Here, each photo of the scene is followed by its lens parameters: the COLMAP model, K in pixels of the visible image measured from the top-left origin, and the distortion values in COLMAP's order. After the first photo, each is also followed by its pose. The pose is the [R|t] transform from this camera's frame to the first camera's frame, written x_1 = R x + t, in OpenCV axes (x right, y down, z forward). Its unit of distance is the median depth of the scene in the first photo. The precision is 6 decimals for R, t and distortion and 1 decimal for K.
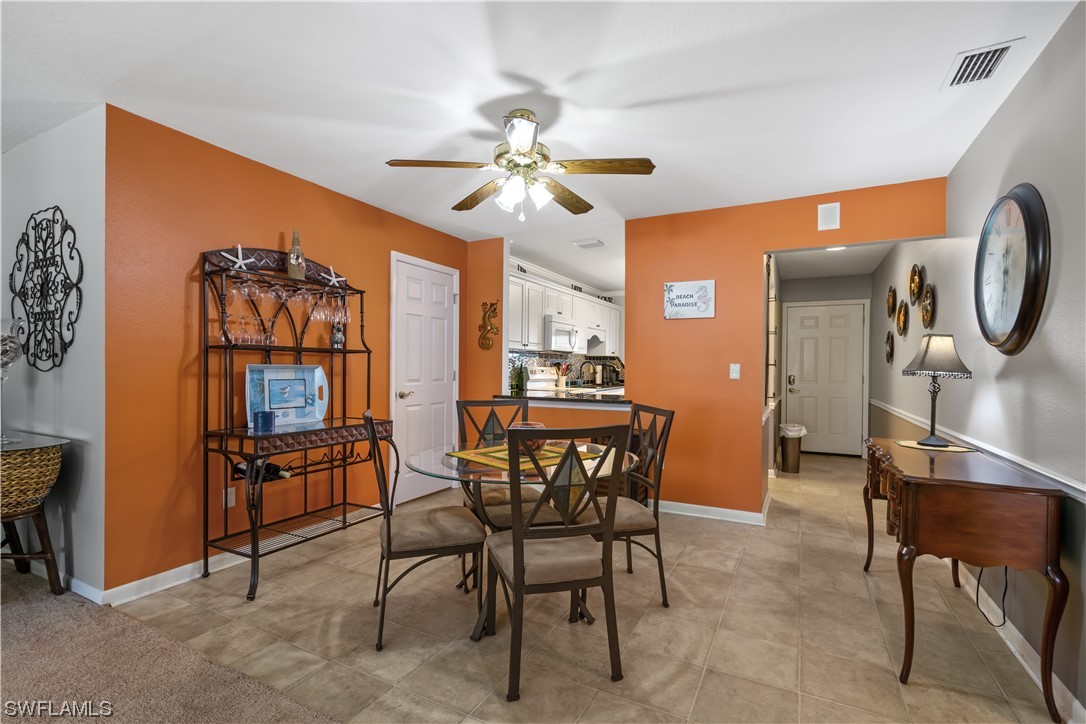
lens RADIAL K [[493.5, 0, 546.5], [0, 493.5, 368.1], [0, 0, 1]] dist [-0.007944, 0.003687]
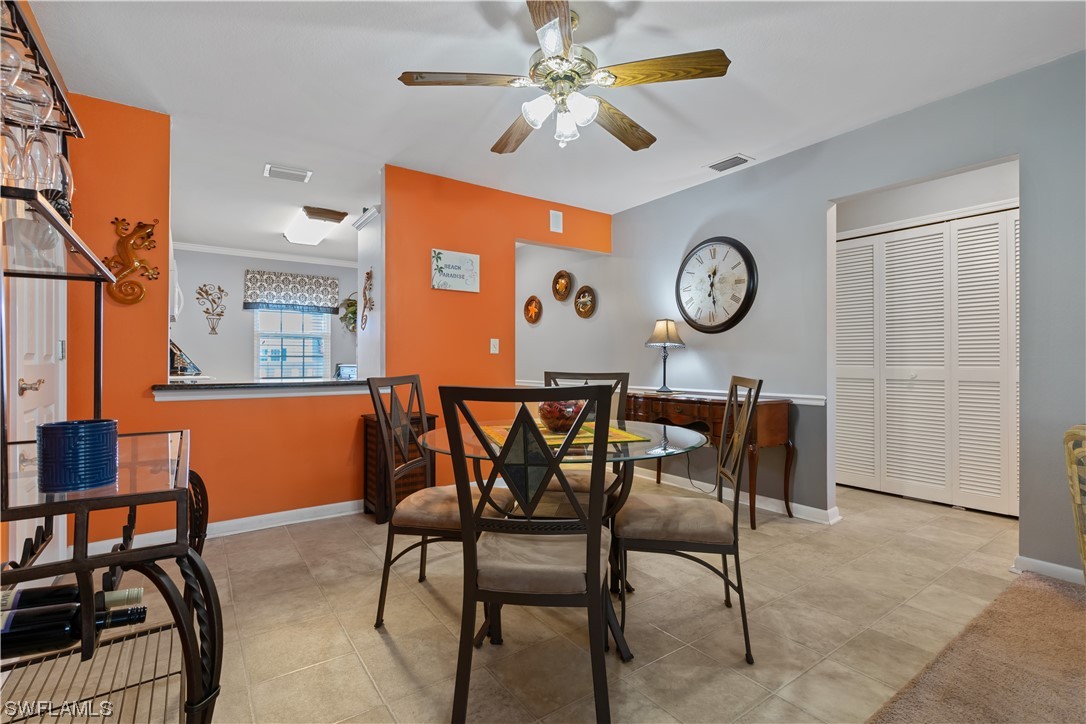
lens RADIAL K [[493.5, 0, 544.9], [0, 493.5, 366.8], [0, 0, 1]] dist [-0.007944, 0.003687]
pose [[0.455503, -0.016260, 0.890086, -0.535574], [0.008144, 0.999867, 0.014098, 0.038421], [-0.890197, 0.000827, 0.455575, 0.445002]]
